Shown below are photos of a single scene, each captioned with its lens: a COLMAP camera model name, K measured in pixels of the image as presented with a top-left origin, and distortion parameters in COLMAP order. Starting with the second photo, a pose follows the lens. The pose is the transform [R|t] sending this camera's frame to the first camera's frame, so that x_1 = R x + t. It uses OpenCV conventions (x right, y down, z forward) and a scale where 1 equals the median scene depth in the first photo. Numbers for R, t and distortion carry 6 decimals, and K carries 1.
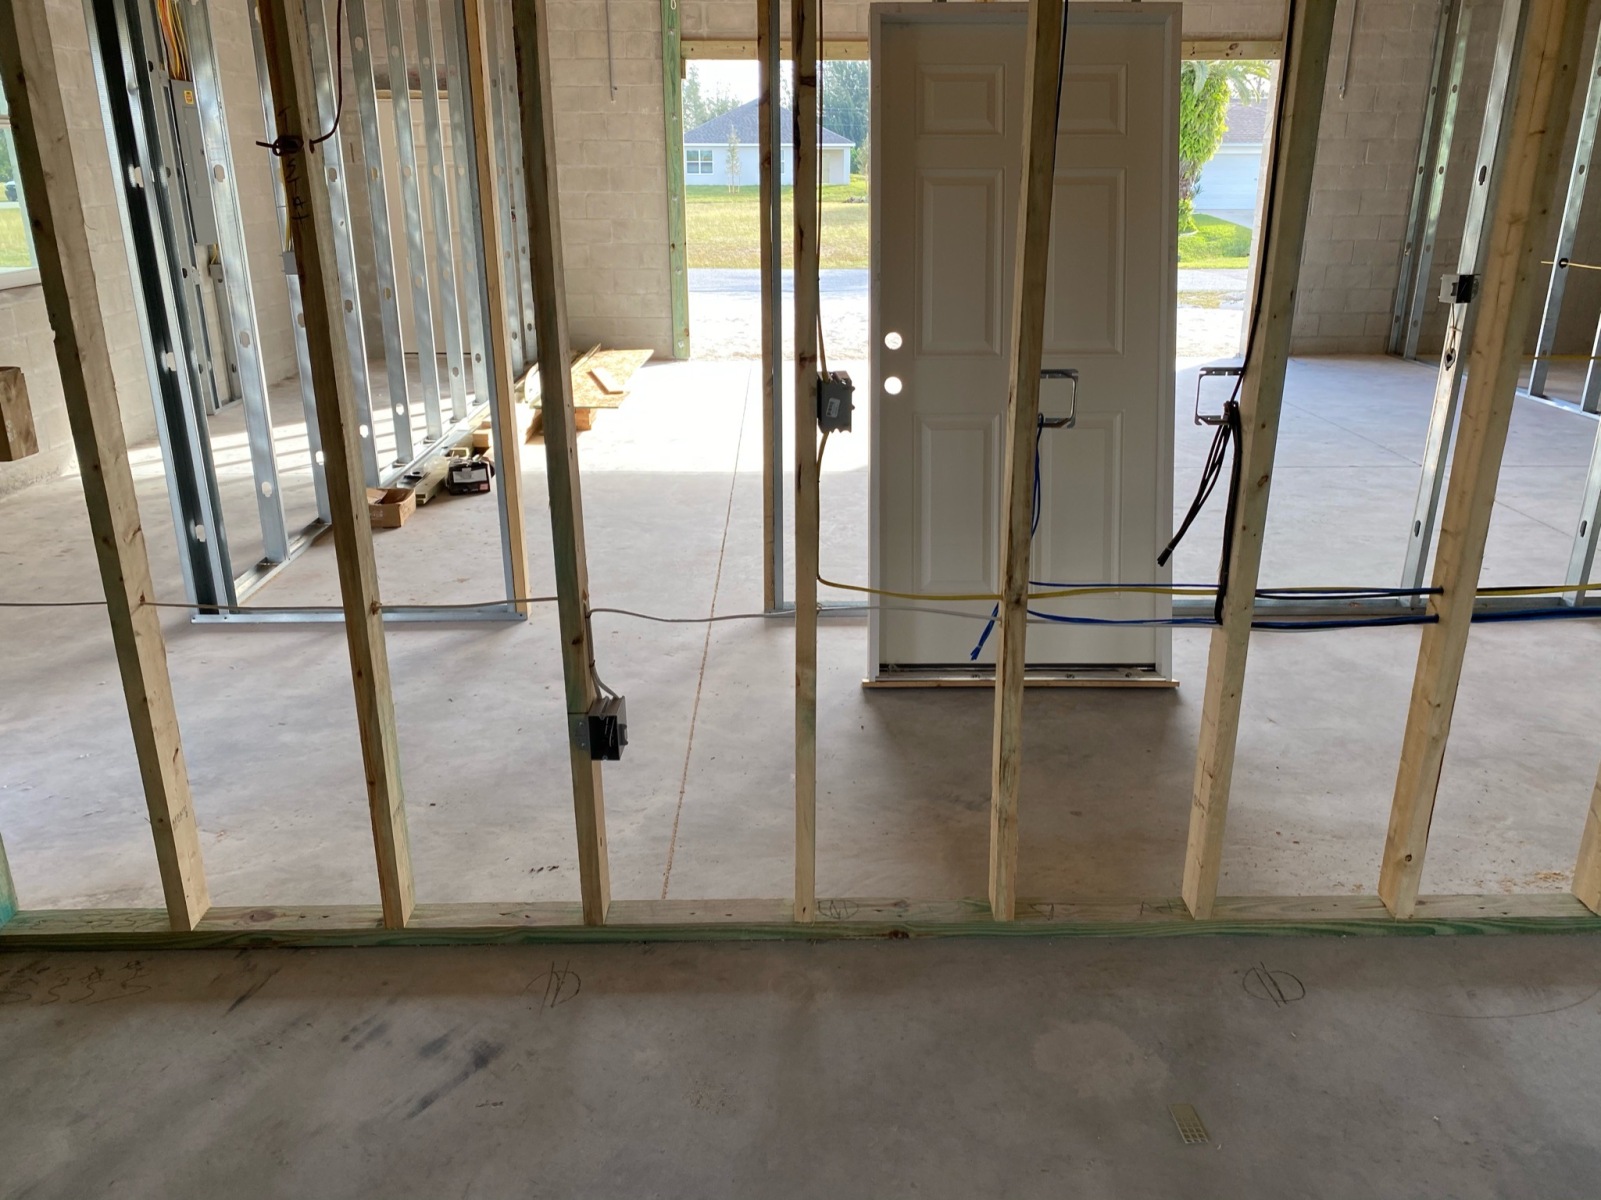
lens RADIAL K [[1215.6, 0, 800.5], [0, 1215.6, 600.0], [0, 0, 1]] dist [0.000563, -0.002905]
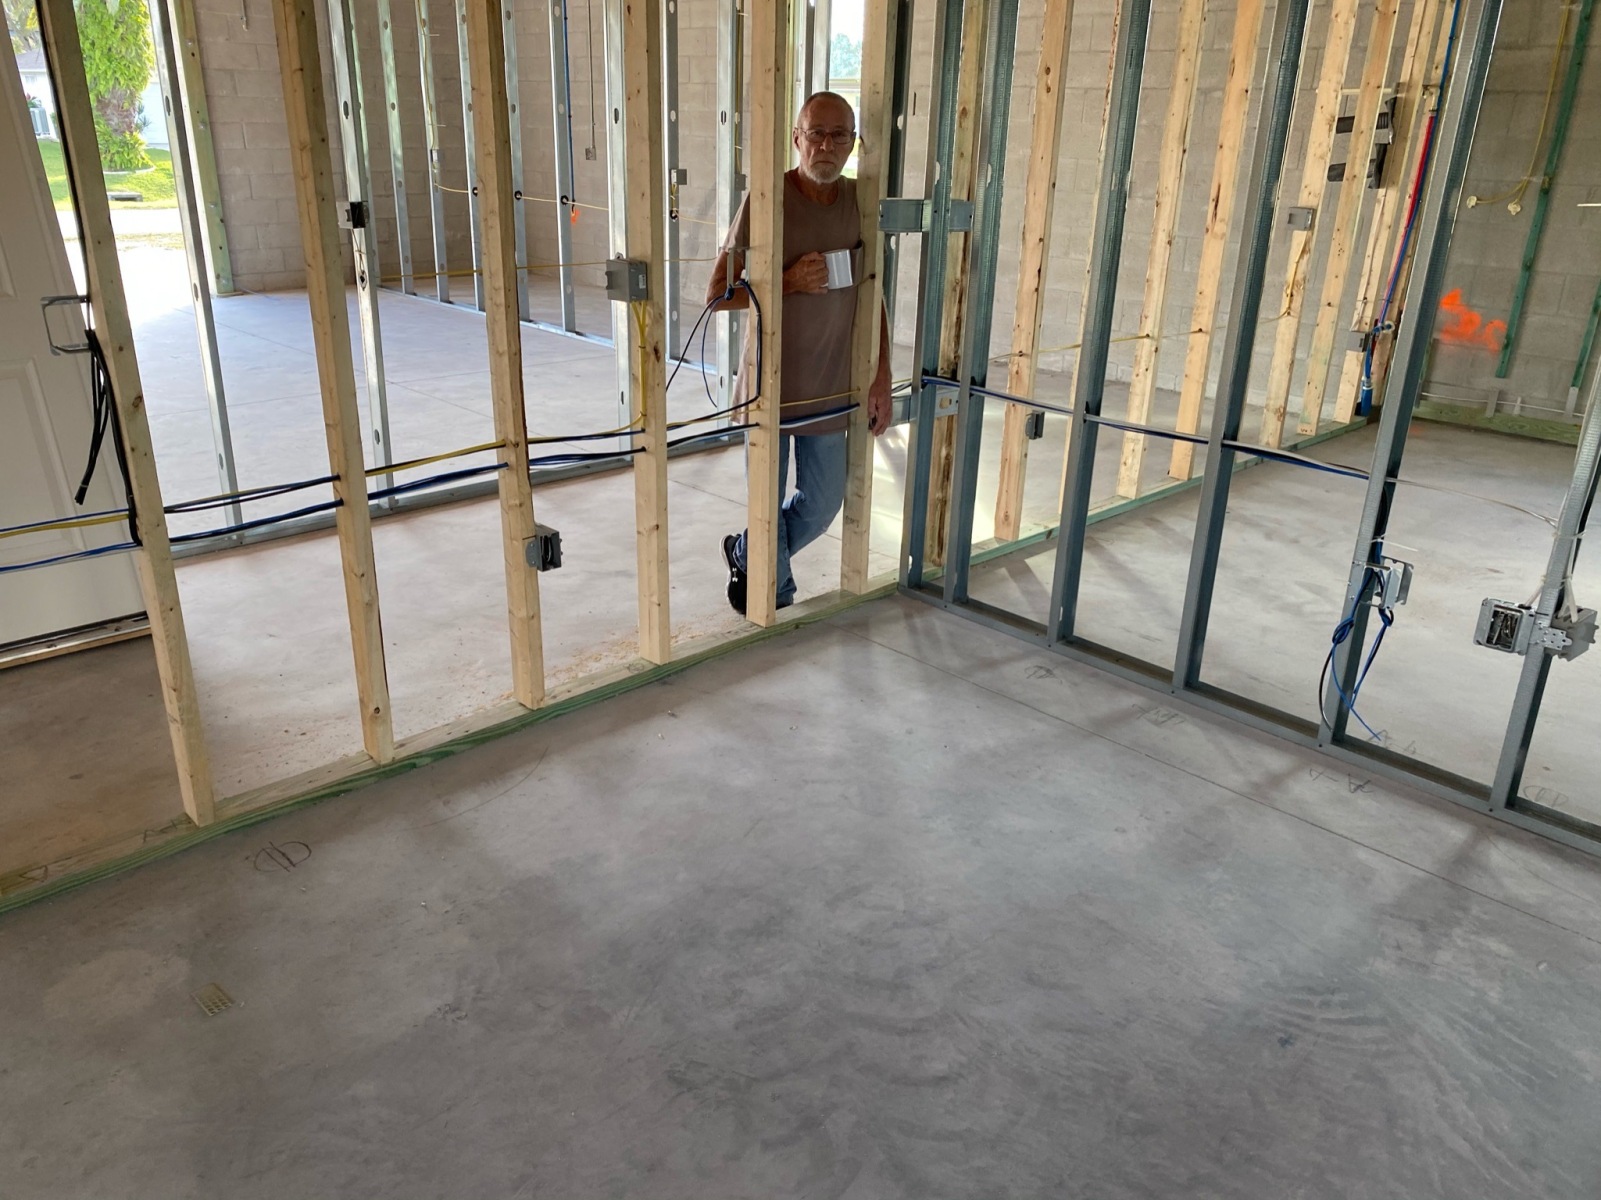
lens RADIAL K [[1212.6, 0, 790.2], [0, 1212.6, 605.6], [0, 0, 1]] dist [0.003264, -0.010039]
pose [[0.727472, -0.240355, 0.642662, 0.067976], [0.206635, 0.969898, 0.128836, 0.047321], [-0.654283, 0.039072, 0.755240, -0.129714]]
